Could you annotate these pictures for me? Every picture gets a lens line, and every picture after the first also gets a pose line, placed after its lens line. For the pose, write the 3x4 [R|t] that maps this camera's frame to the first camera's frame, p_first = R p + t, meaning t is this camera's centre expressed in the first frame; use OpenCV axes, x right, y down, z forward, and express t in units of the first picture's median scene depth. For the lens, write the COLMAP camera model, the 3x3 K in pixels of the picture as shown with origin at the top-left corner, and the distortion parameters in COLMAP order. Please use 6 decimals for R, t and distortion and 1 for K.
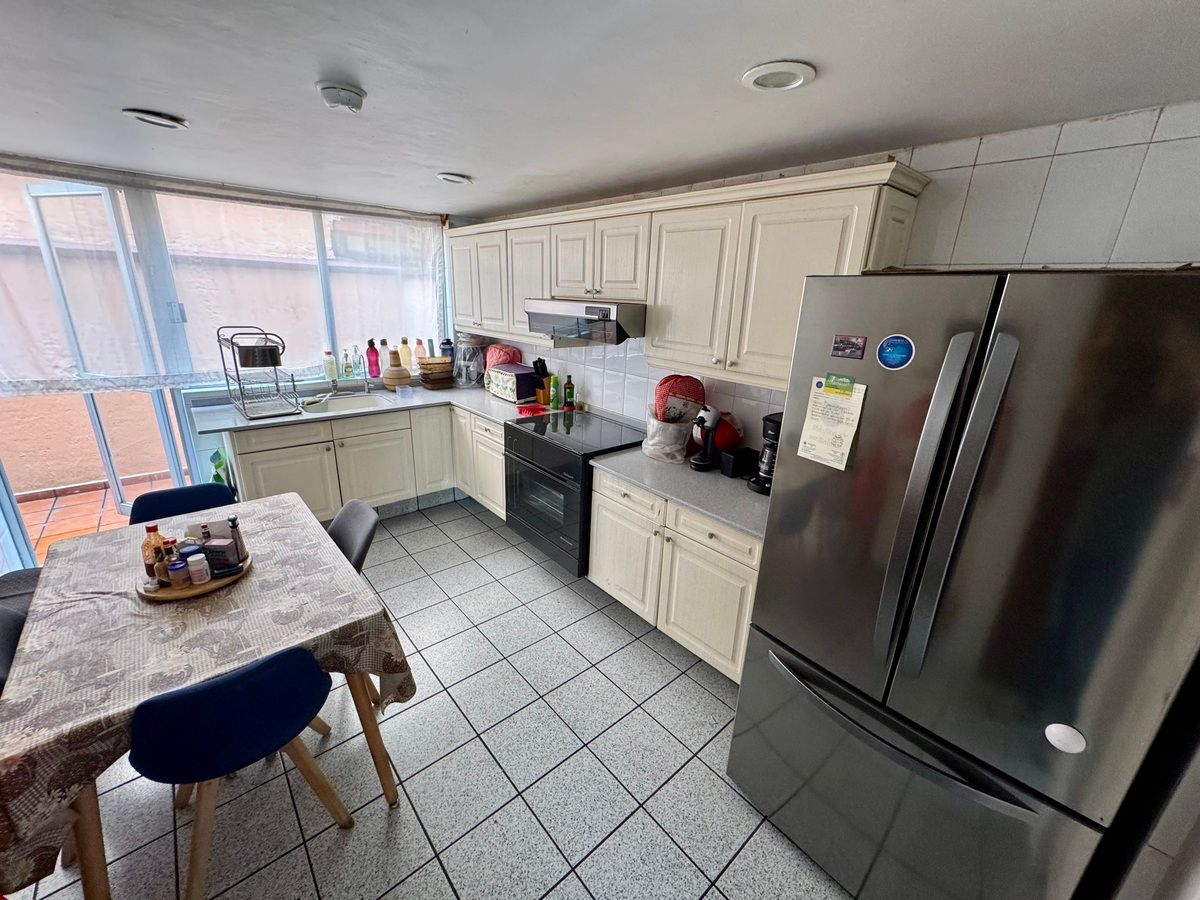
lens RADIAL K [[478.6, 0, 601.3], [0, 478.6, 447.8], [0, 0, 1]] dist [0.000459, -0.000108]
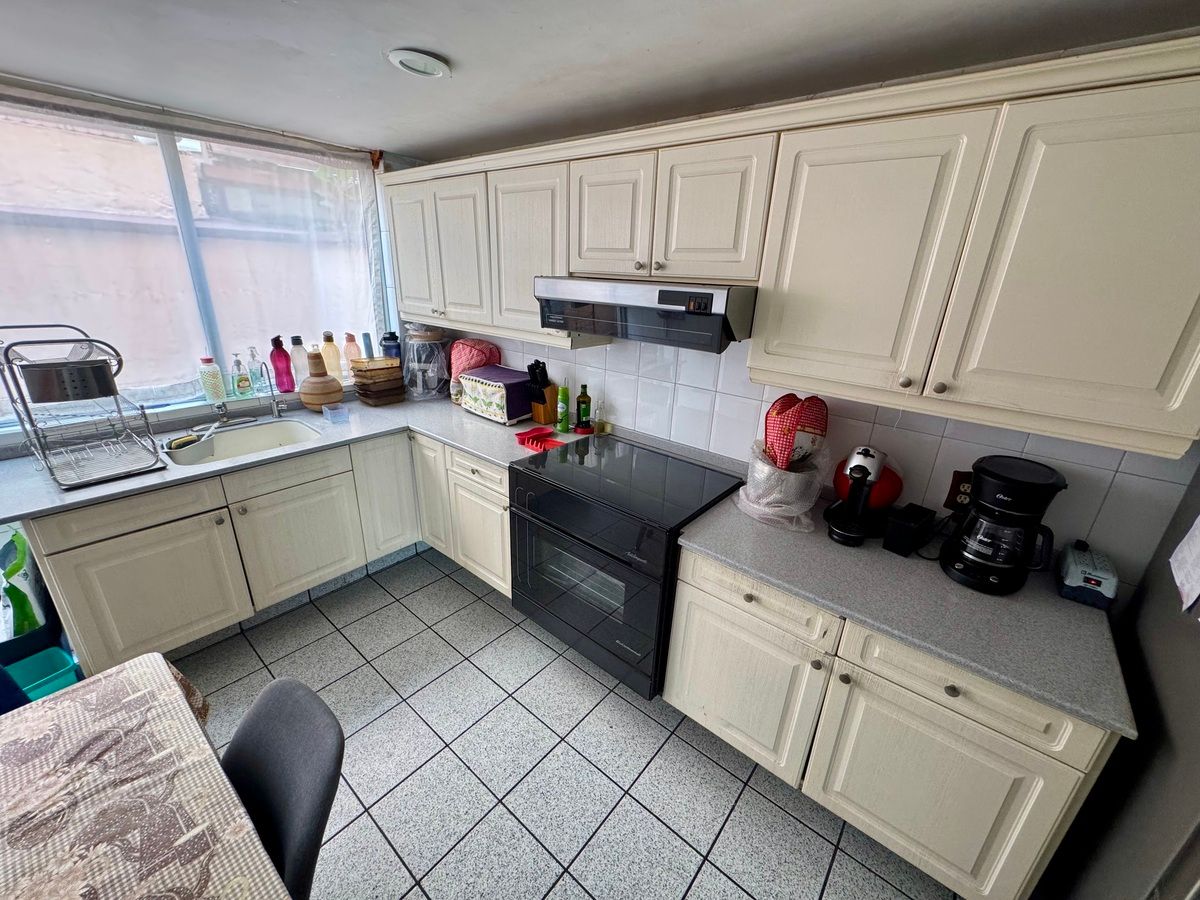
lens RADIAL K [[478.6, 0, 601.3], [0, 478.6, 447.8], [0, 0, 1]] dist [0.000459, -0.000108]
pose [[0.987445, -0.054906, 0.148112, -0.151222], [0.047503, 0.997461, 0.053061, -0.093395], [-0.150650, -0.045359, 0.987546, 0.283762]]
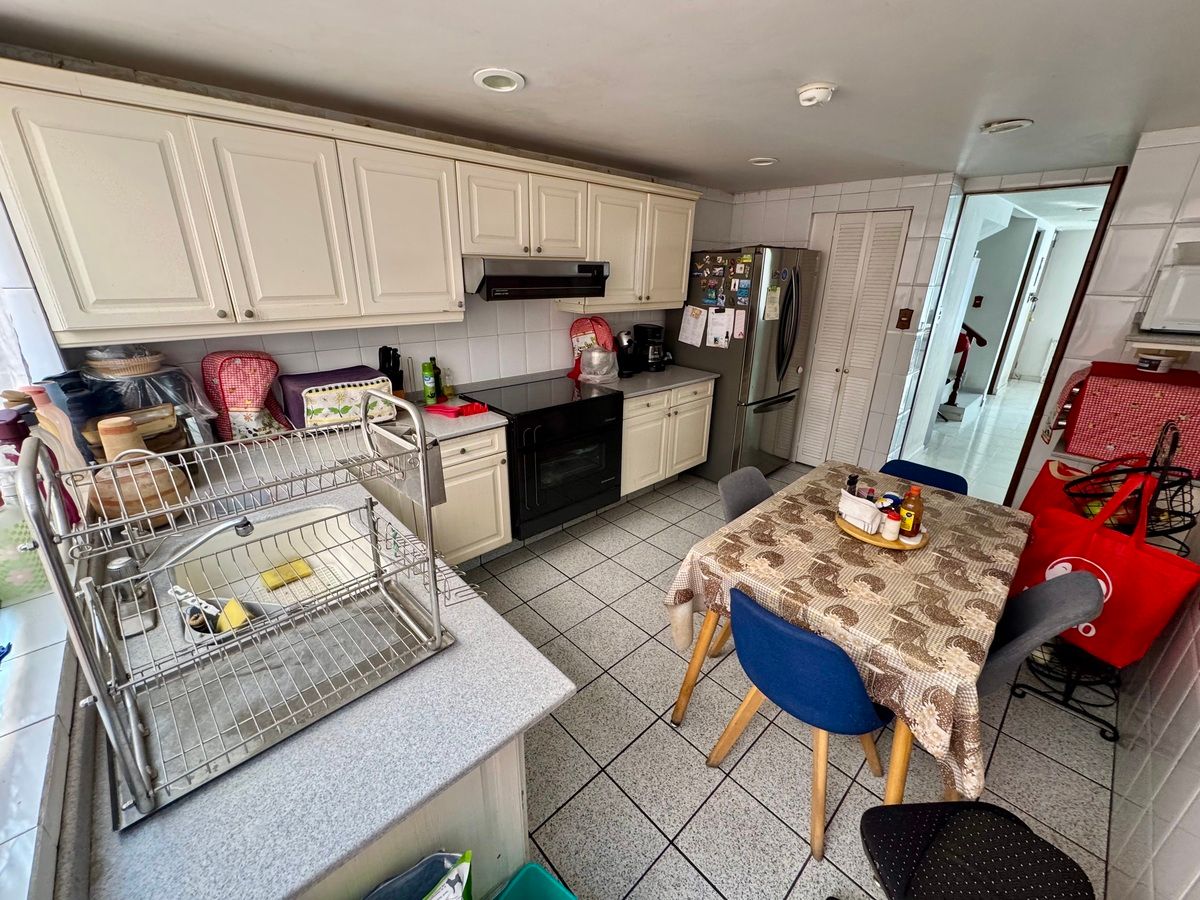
lens RADIAL K [[479.9, 0, 600.1], [0, 479.9, 448.6], [0, 0, 1]] dist [-0.000626, -0.000063]
pose [[-0.026136, -0.389161, 0.920799, -0.846736], [0.290865, 0.878300, 0.379455, -0.236875], [-0.956407, 0.277746, 0.090238, 0.701863]]
